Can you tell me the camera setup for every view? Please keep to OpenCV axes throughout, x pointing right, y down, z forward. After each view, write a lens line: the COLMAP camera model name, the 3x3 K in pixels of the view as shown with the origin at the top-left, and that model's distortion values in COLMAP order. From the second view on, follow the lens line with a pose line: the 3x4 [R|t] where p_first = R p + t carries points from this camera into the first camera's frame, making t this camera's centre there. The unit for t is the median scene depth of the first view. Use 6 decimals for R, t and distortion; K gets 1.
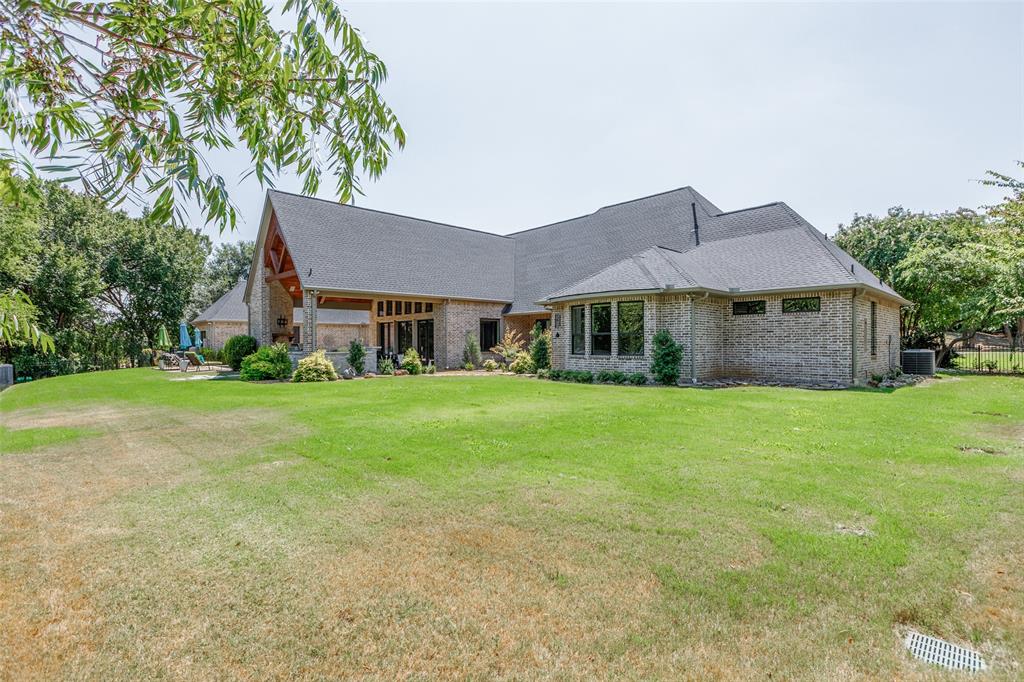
lens RADIAL K [[486.4, 0, 507.2], [0, 486.4, 338.1], [0, 0, 1]] dist [-0.003235, -0.000214]
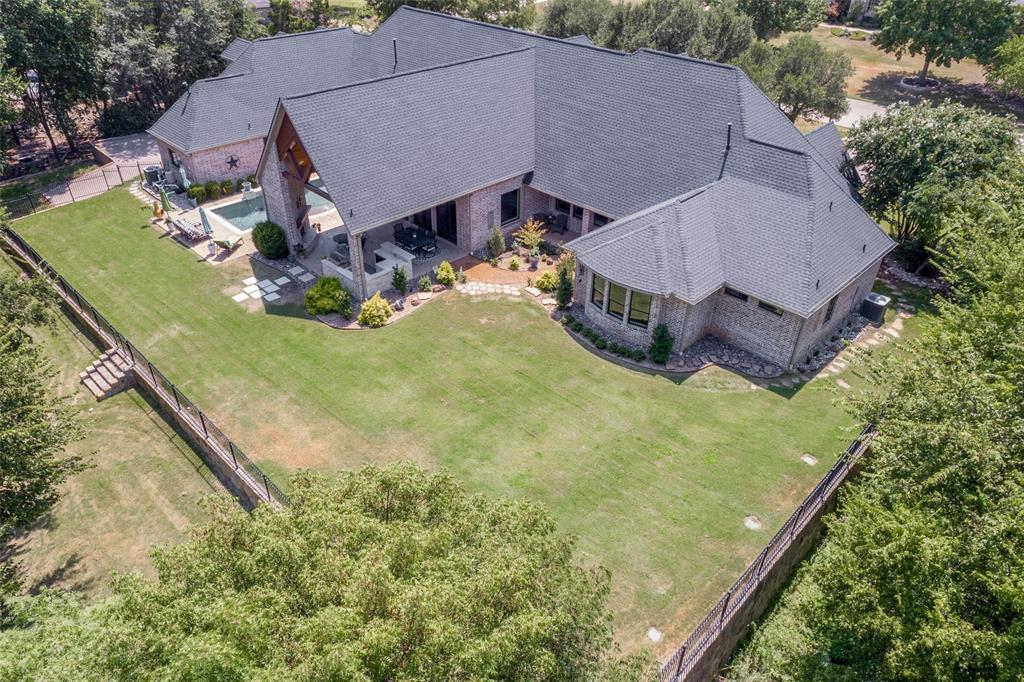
lens RADIAL K [[682.6, 0, 512.5], [0, 682.6, 342.1], [0, 0, 1]] dist [0.010041, 0.005681]
pose [[0.999120, -0.001114, 0.041934, -0.106855], [-0.022725, 0.825890, 0.563373, -0.672494], [-0.035260, -0.563830, 0.825138, -0.354125]]
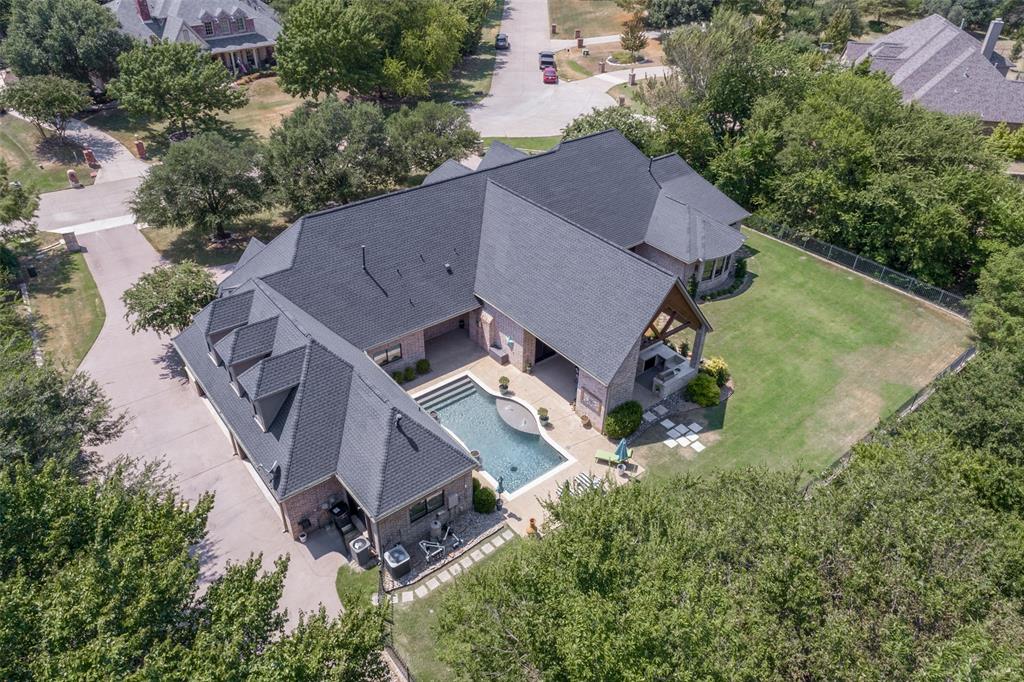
lens RADIAL K [[682.6, 0, 508.6], [0, 682.6, 350.7], [0, 0, 1]] dist [0.010041, 0.005681]
pose [[0.090890, -0.574033, 0.813772, -1.817565], [-0.007209, 0.816754, 0.576942, -1.039455], [-0.995835, -0.058305, 0.070097, 1.225250]]
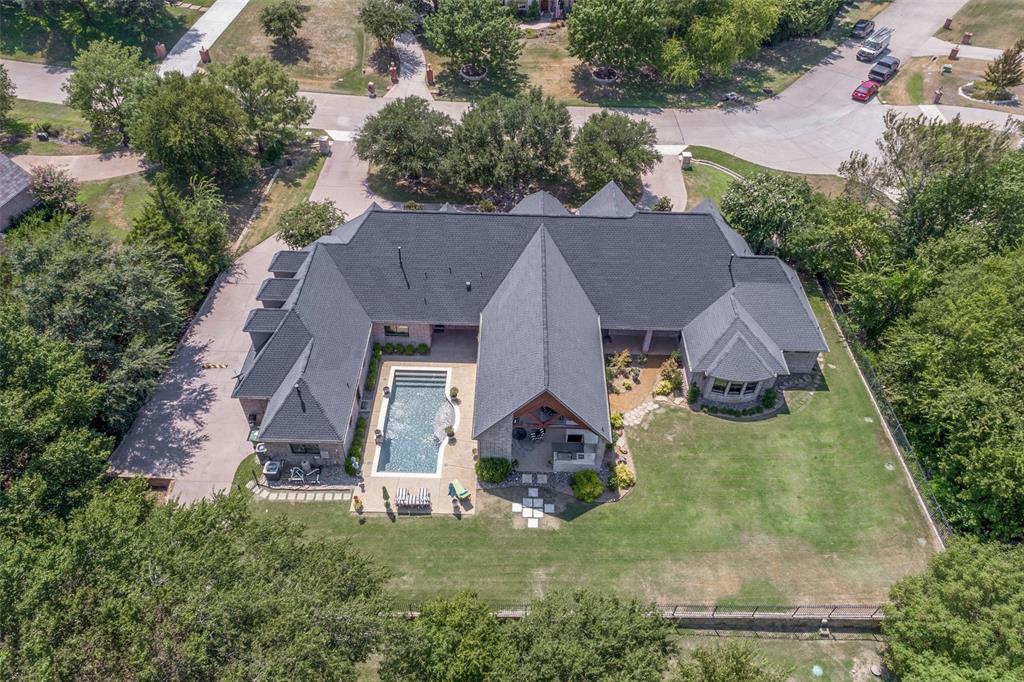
lens RADIAL K [[682.6, 0, 508.3], [0, 682.6, 347.0], [0, 0, 1]] dist [0.010041, 0.005681]
pose [[0.698984, -0.494475, 0.516639, -1.373396], [-0.018384, 0.709770, 0.704193, -1.576379], [-0.714901, -0.501718, 0.487027, 0.270877]]
